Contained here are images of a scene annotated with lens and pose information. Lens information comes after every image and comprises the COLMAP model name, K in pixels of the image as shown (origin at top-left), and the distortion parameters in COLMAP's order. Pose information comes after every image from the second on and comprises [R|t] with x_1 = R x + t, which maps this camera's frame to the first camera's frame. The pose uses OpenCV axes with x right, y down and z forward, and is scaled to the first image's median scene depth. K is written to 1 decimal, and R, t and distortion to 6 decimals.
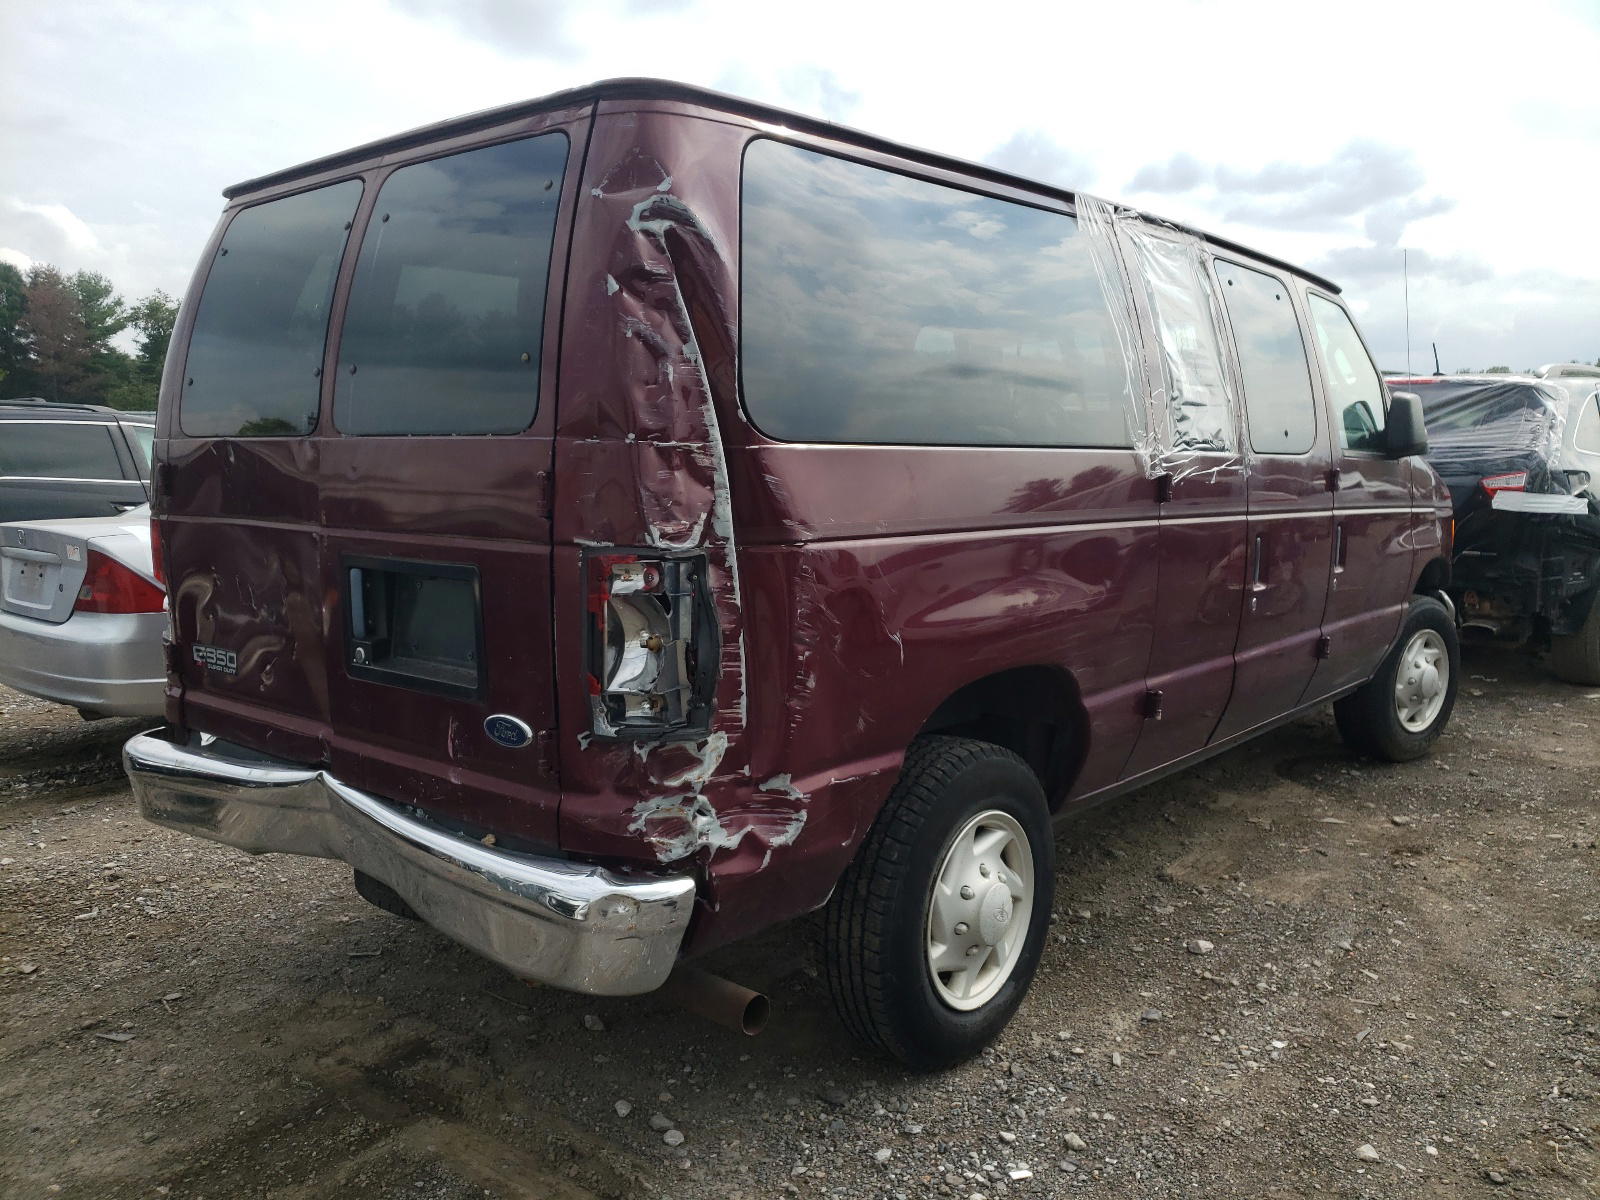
lens RADIAL K [[1239.8, 0, 798.0], [0, 1239.8, 629.0], [0, 0, 1]] dist [0.012479, -0.000460]
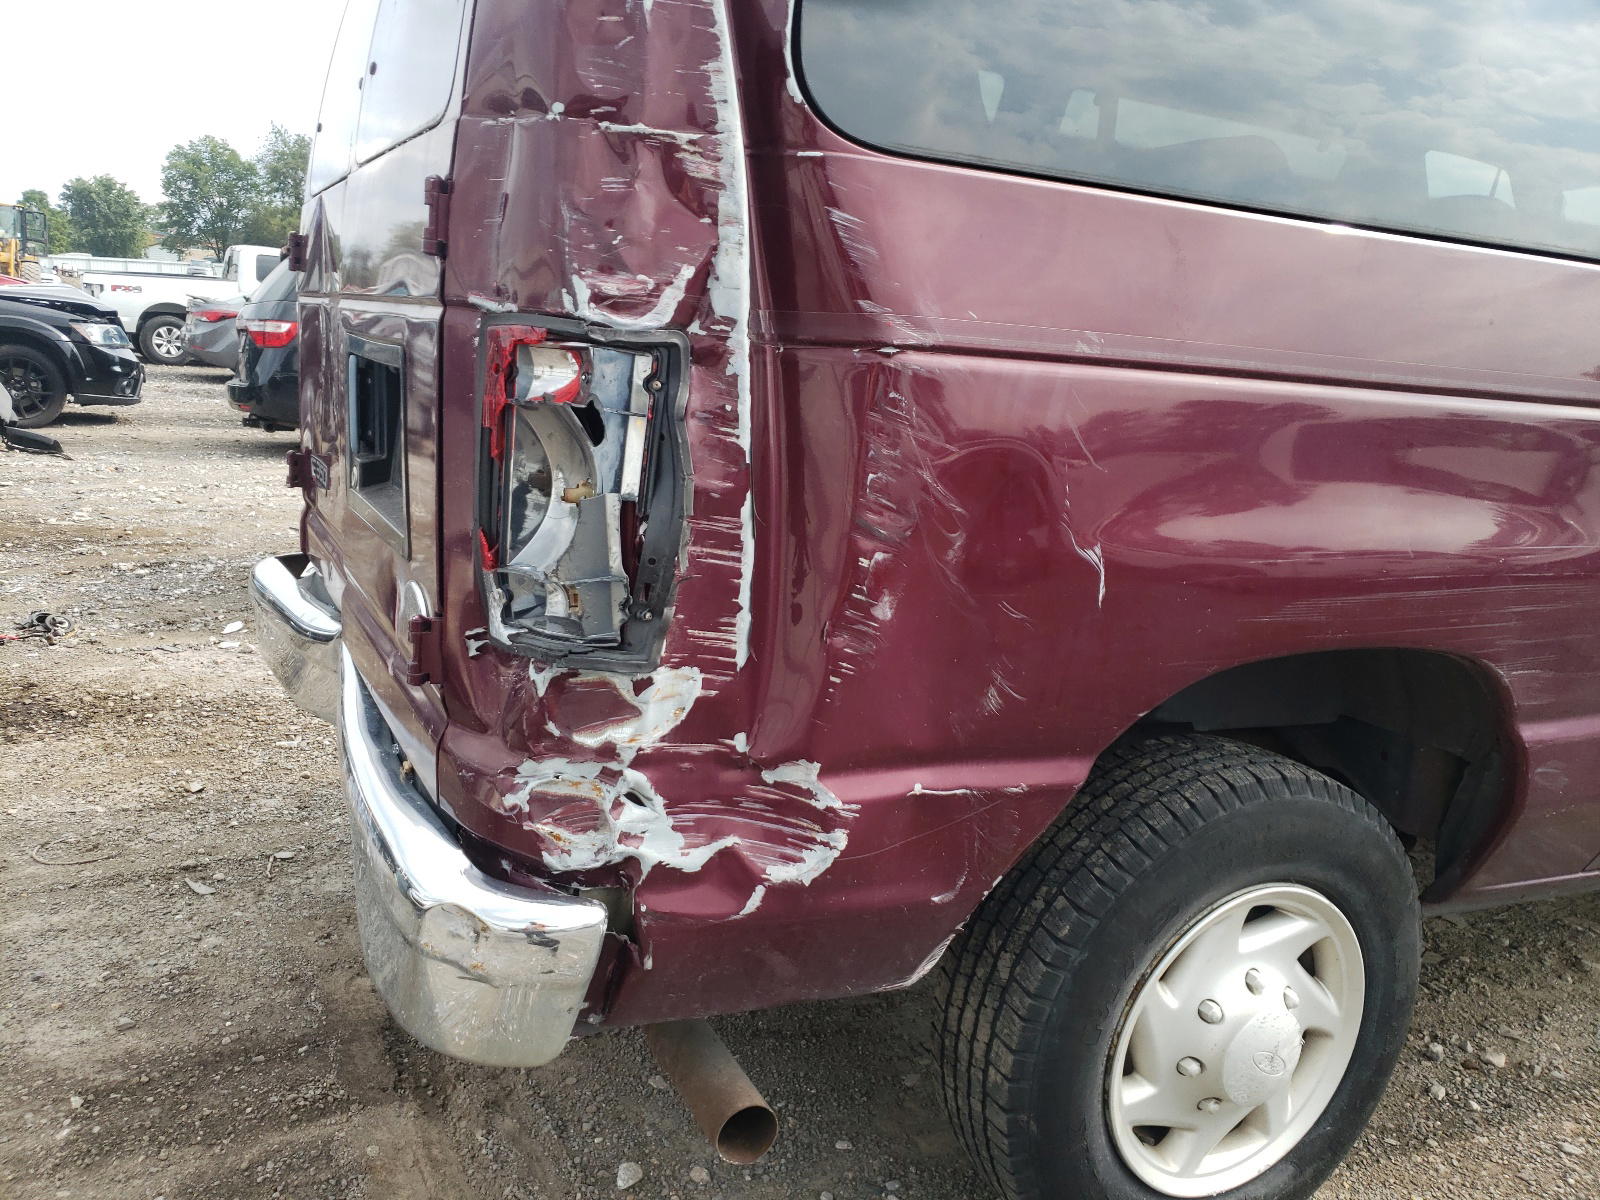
lens RADIAL K [[1239.8, 0, 798.0], [0, 1239.8, 629.0], [0, 0, 1]] dist [0.012479, -0.000460]
pose [[0.909835, 0.164549, -0.380950, 0.193387], [-0.136302, 0.985588, 0.100186, 0.001784], [0.391946, -0.039229, 0.919152, 0.492453]]
